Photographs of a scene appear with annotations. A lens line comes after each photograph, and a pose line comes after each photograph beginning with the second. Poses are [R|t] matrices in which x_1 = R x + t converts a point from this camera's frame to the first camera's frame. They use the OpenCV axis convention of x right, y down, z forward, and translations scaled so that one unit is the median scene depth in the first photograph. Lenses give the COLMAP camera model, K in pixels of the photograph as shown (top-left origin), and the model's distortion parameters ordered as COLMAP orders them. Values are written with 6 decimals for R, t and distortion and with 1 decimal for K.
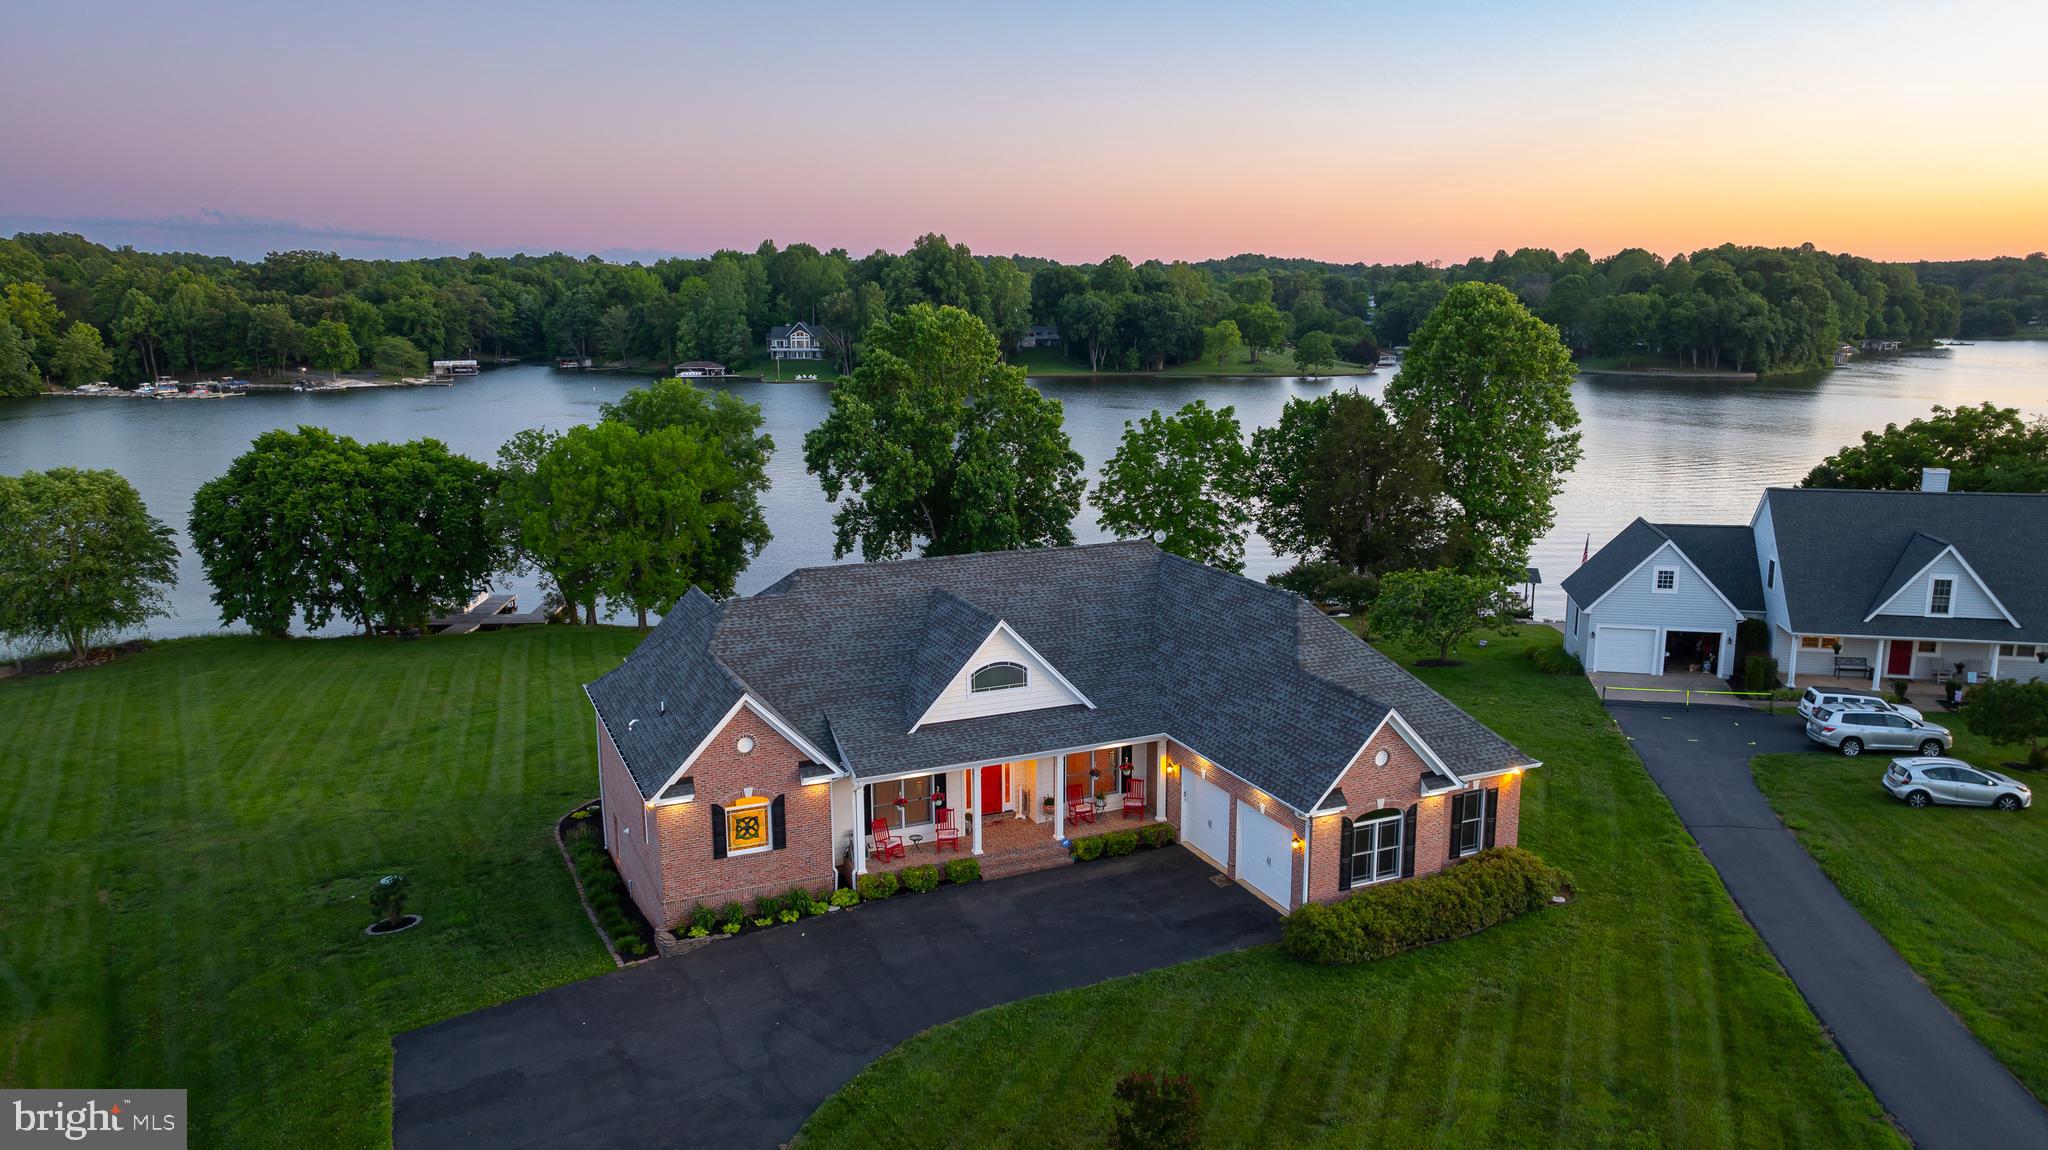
lens RADIAL K [[1430.5, 0, 1032.5], [0, 1430.5, 580.7], [0, 0, 1]] dist [-0.016619, -0.010542]
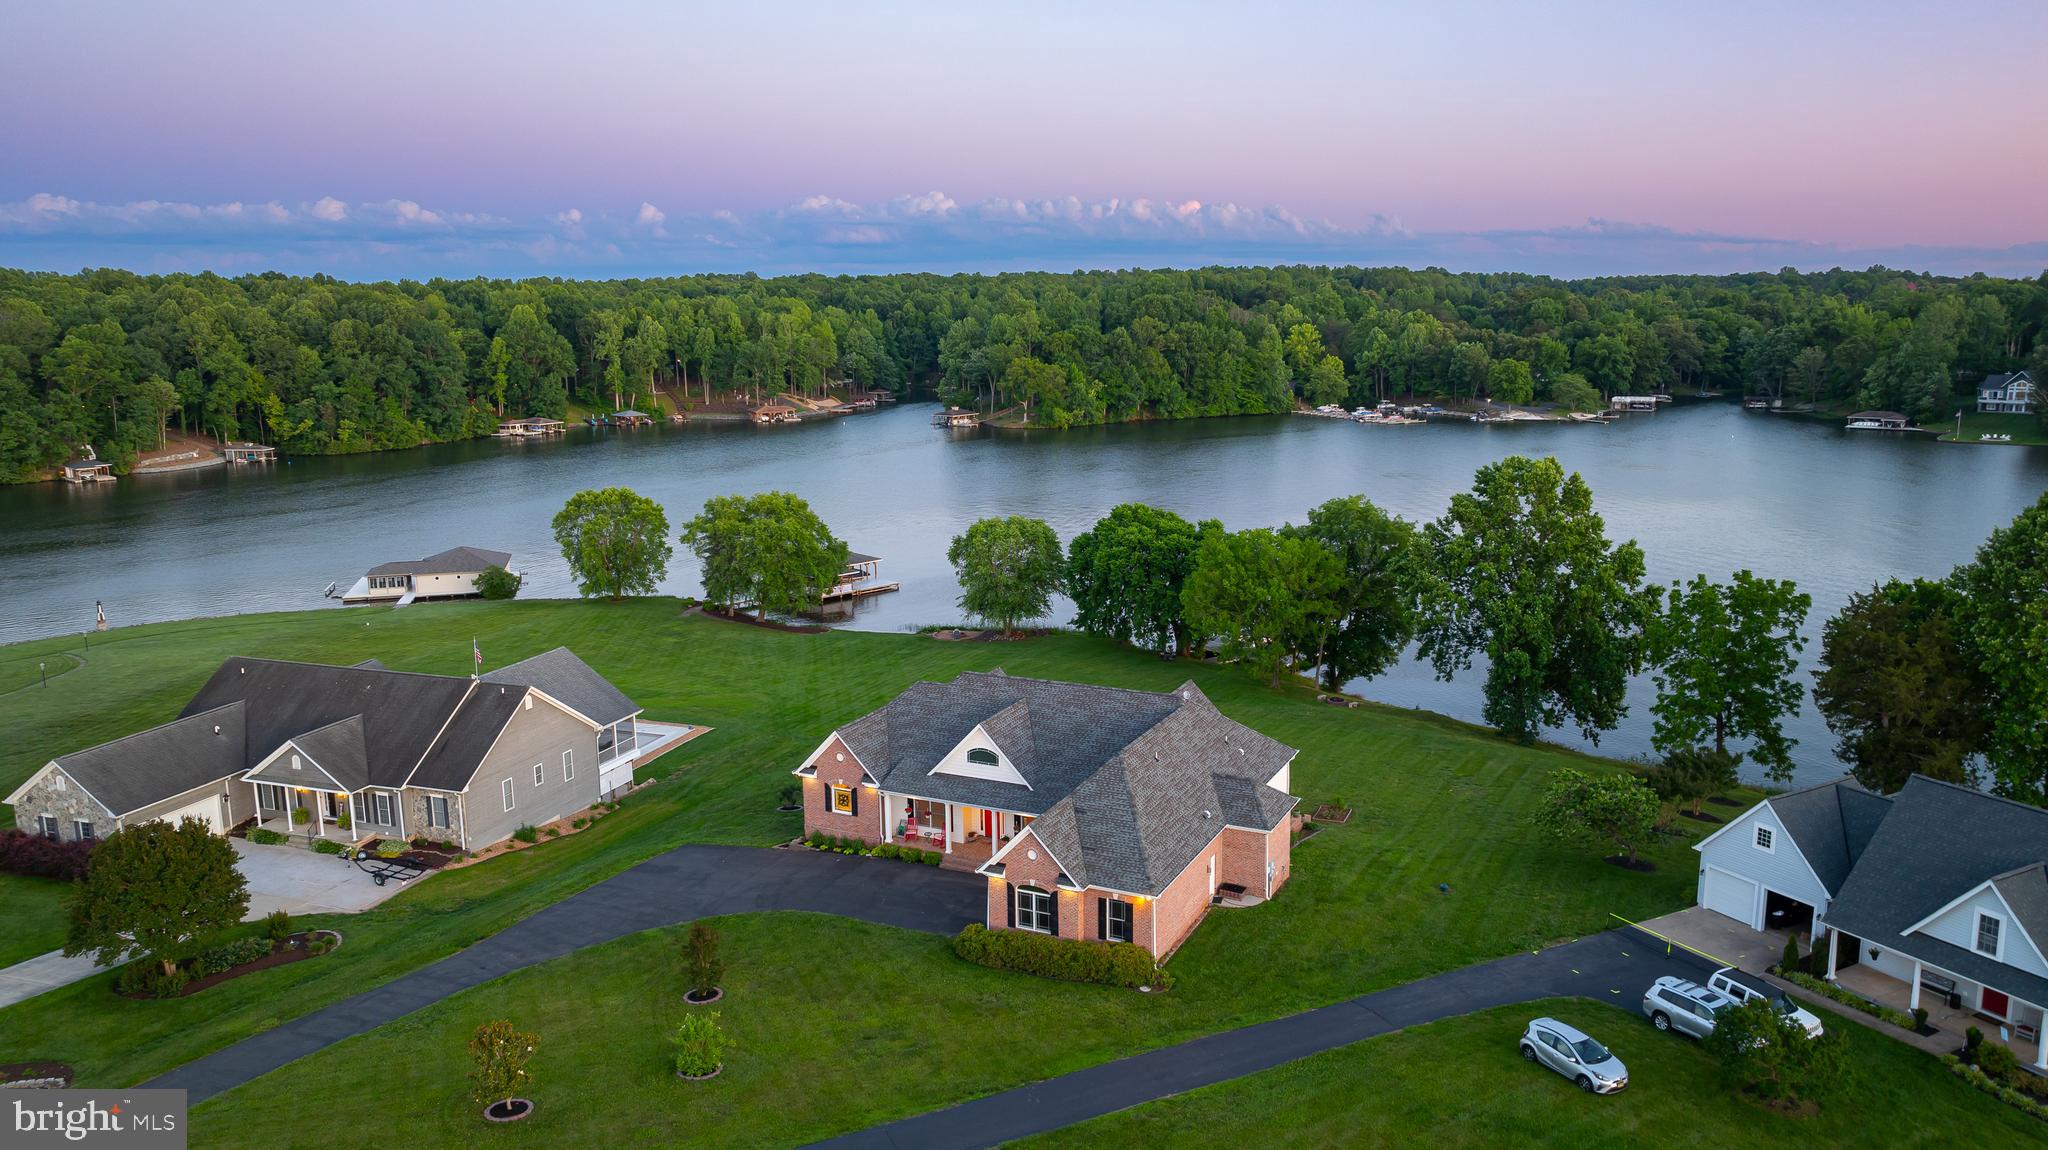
lens RADIAL K [[1419.3, 0, 1029.8], [0, 1419.3, 568.9], [0, 0, 1]] dist [-0.032549, 0.024288]
pose [[0.643608, 0.133637, -0.753598, 0.551498], [-0.142085, 0.988384, 0.053925, -0.111157], [0.752051, 0.072368, 0.655120, -0.034787]]
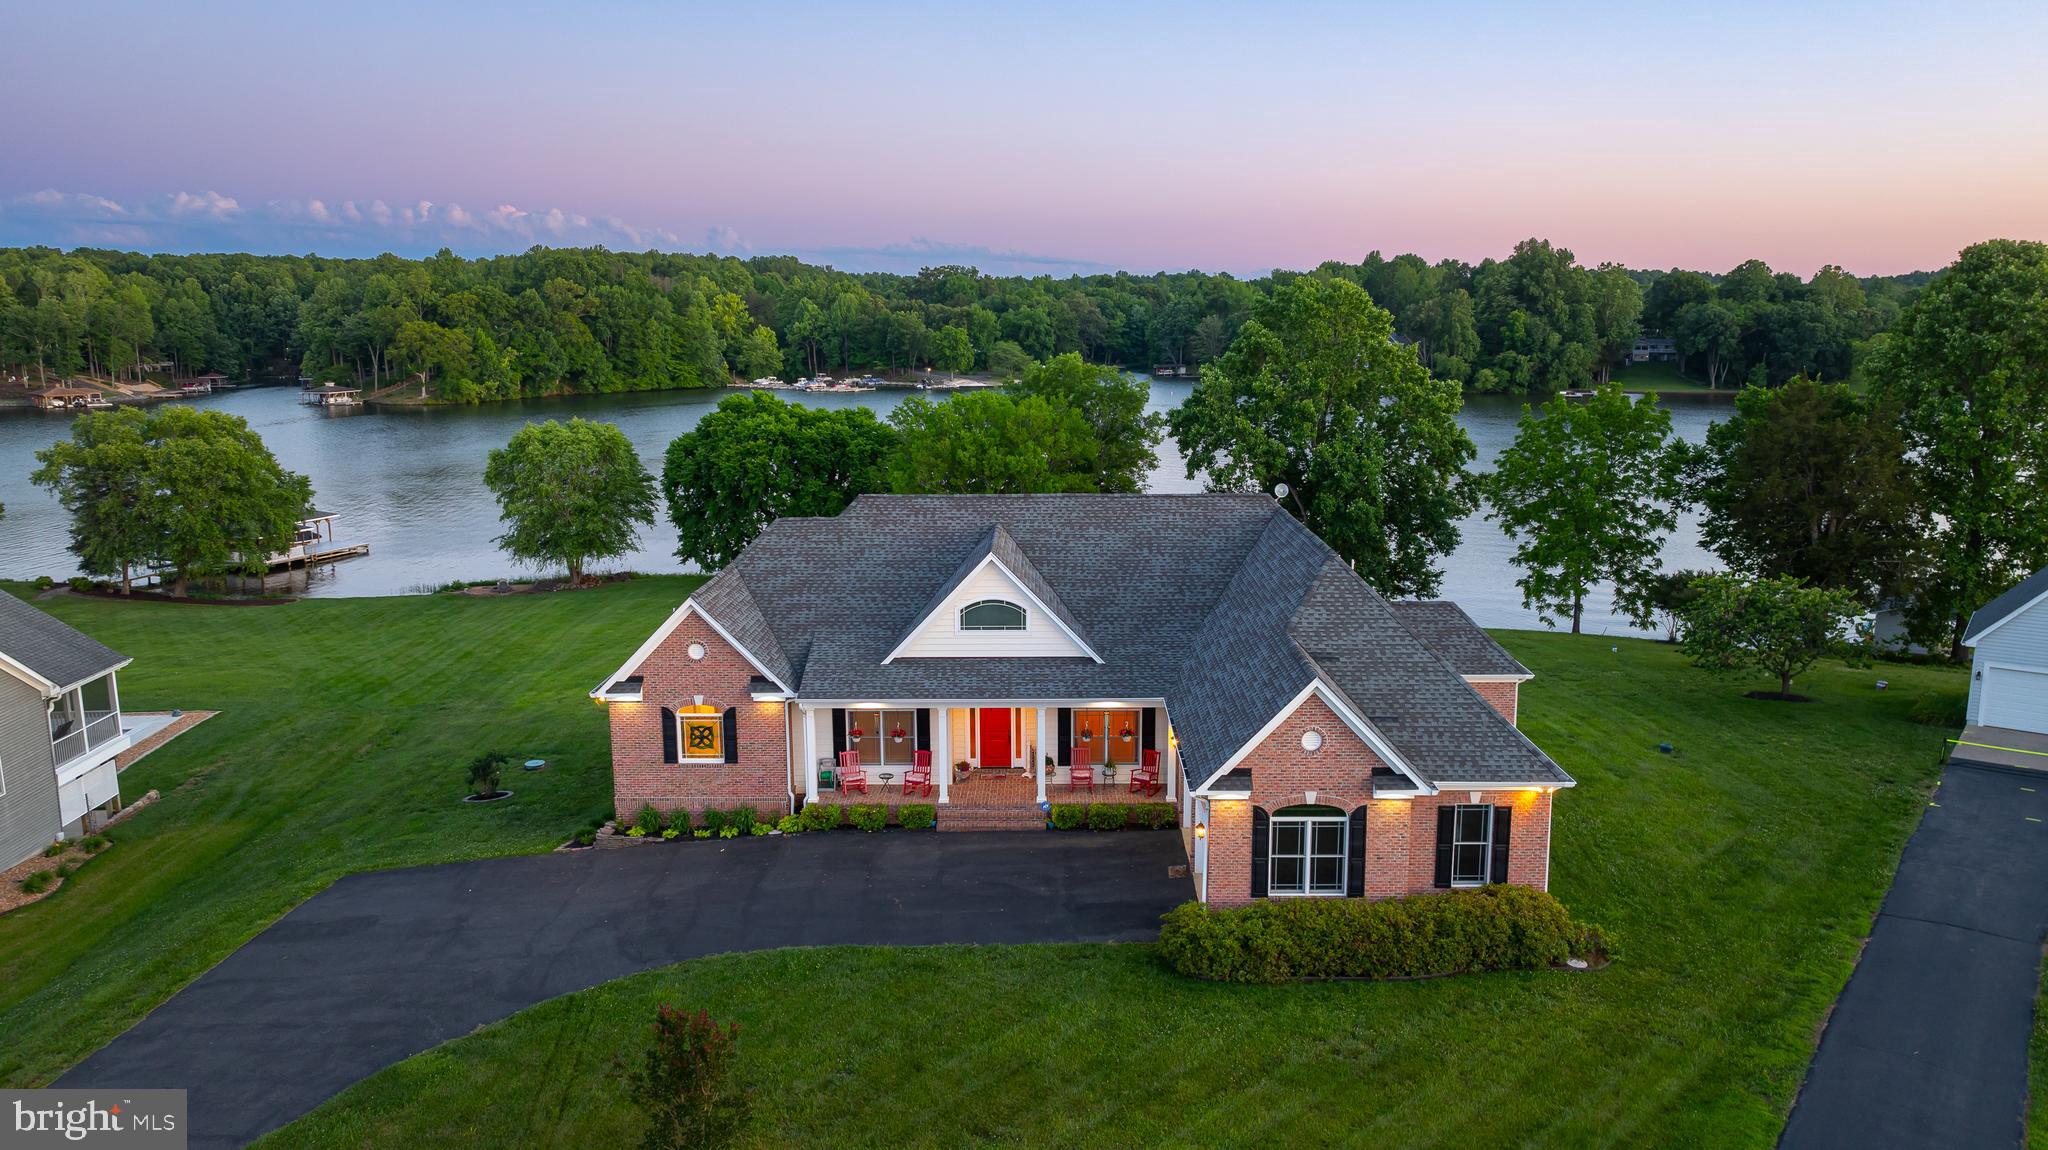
lens RADIAL K [[1430.5, 0, 1032.5], [0, 1430.5, 580.7], [0, 0, 1]] dist [-0.016619, -0.010542]
pose [[0.907629, 0.076625, -0.412721, 0.165556], [-0.081741, 0.996640, 0.005275, 0.016667], [0.411738, 0.028949, 0.910842, 0.076886]]
